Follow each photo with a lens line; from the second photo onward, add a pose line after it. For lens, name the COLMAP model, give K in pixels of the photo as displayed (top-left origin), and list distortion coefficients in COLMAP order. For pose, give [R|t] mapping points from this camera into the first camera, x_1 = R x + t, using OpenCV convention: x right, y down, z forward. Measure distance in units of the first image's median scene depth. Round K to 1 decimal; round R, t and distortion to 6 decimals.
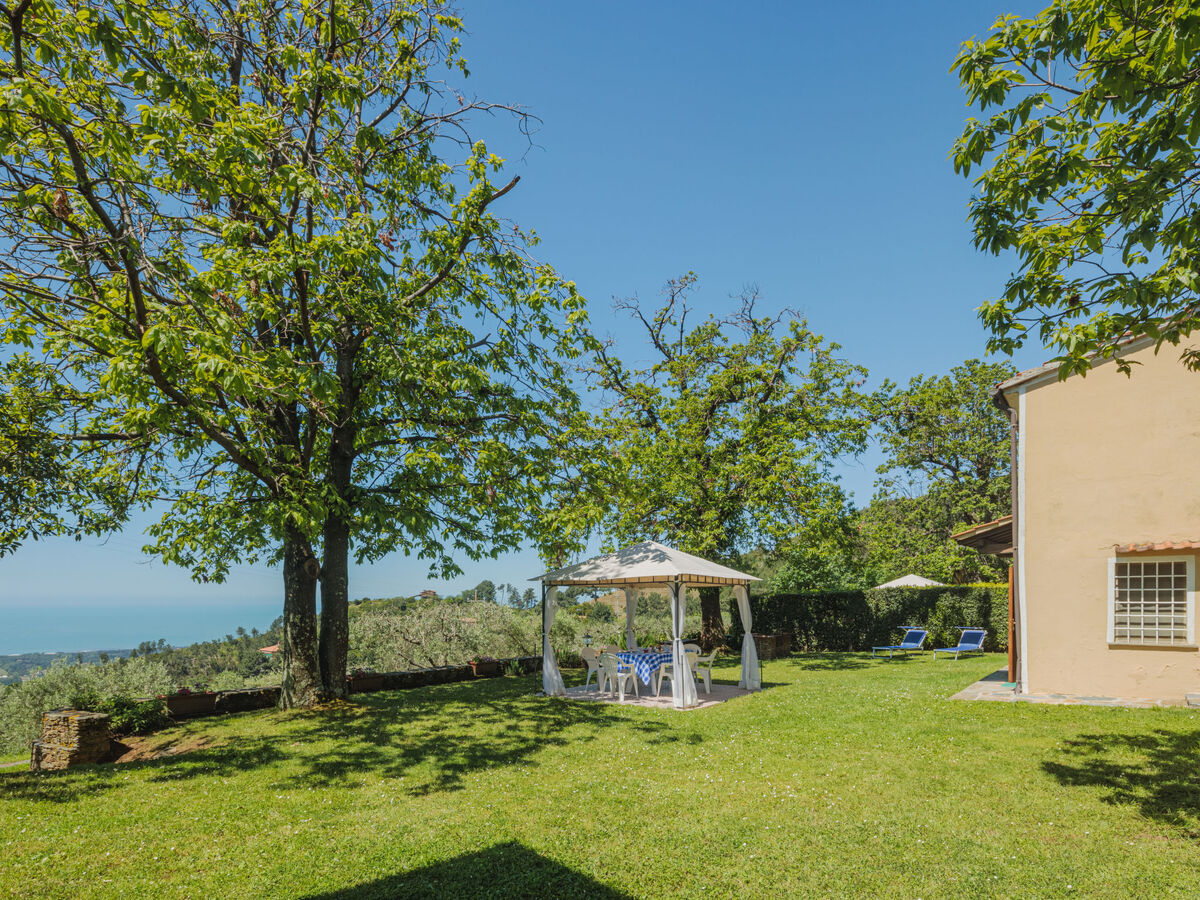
lens RADIAL K [[666.2, 0, 599.9], [0, 666.2, 455.6], [0, 0, 1]] dist [-0.000419, 0.000097]
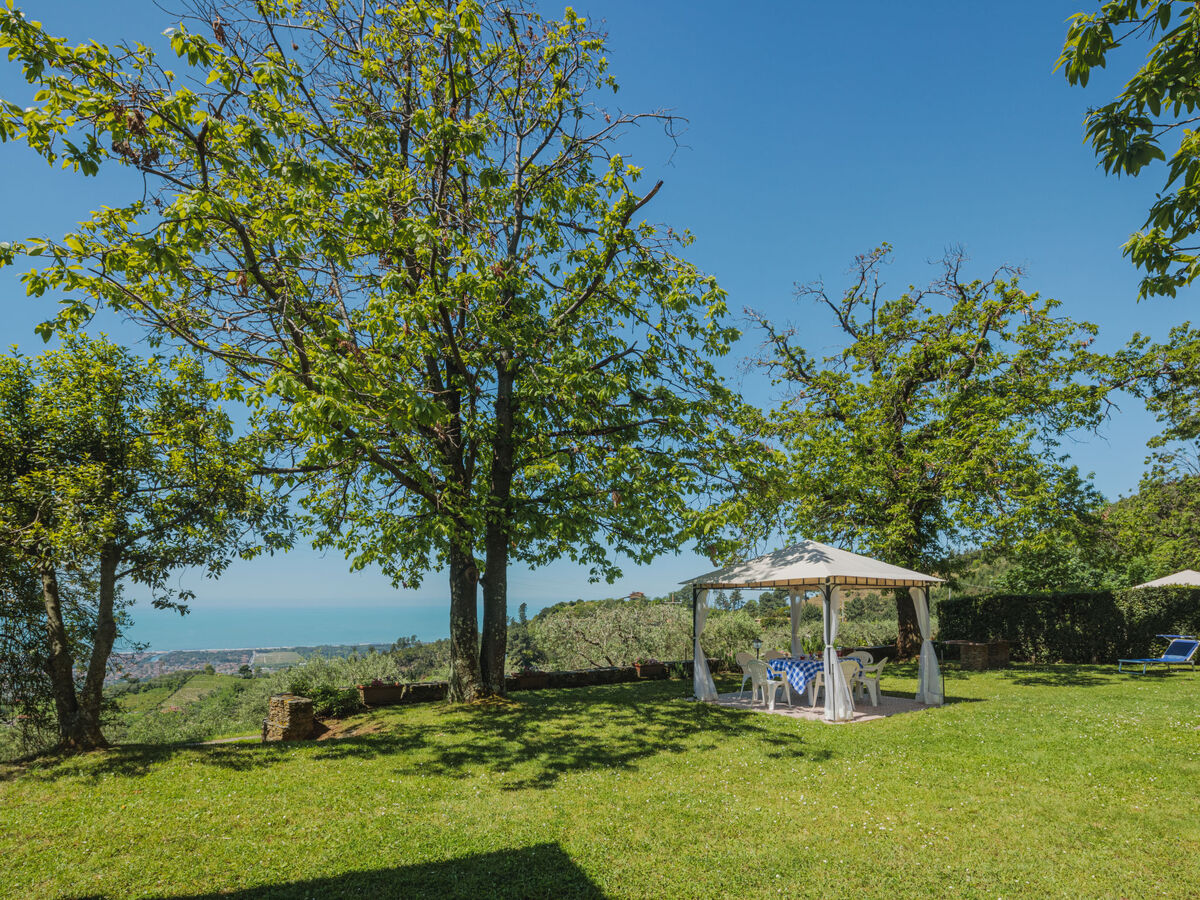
lens RADIAL K [[666.2, 0, 605.4], [0, 666.2, 455.7], [0, 0, 1]] dist [-0.000419, 0.000097]
pose [[0.946773, -0.069243, -0.314366, 0.107662], [0.069153, 0.997540, -0.011454, -0.000165], [0.314385, -0.010894, 0.949233, 0.019523]]
